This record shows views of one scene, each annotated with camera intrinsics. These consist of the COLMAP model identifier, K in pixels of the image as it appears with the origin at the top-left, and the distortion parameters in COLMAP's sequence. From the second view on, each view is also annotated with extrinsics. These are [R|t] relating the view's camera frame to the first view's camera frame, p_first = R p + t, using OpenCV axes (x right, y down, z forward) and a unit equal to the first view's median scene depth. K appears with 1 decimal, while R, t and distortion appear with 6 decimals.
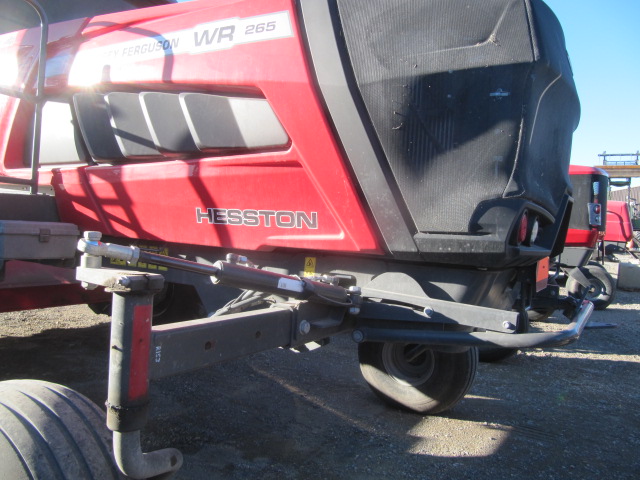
lens RADIAL K [[526.4, 0, 320.0], [0, 526.4, 240.0], [0, 0, 1]] dist [-0.057873, 0.035010]
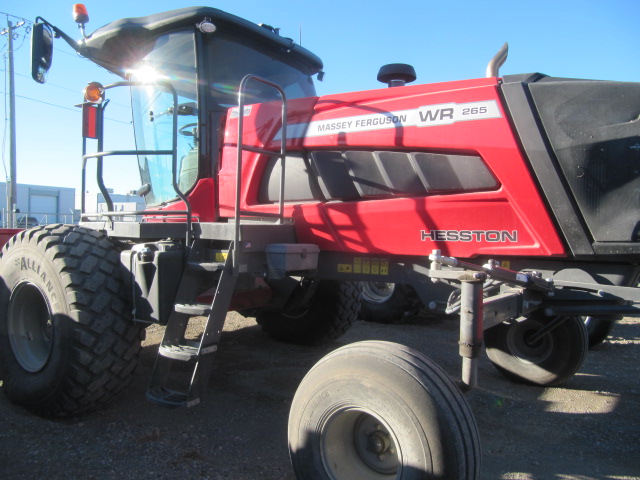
lens RADIAL K [[526.4, 0, 320.0], [0, 526.4, 240.0], [0, 0, 1]] dist [-0.057873, 0.035010]
pose [[0.997201, -0.038267, -0.064226, -0.441565], [0.037103, 0.999127, -0.019224, -0.017273], [0.064905, 0.016787, 0.997750, -0.495757]]
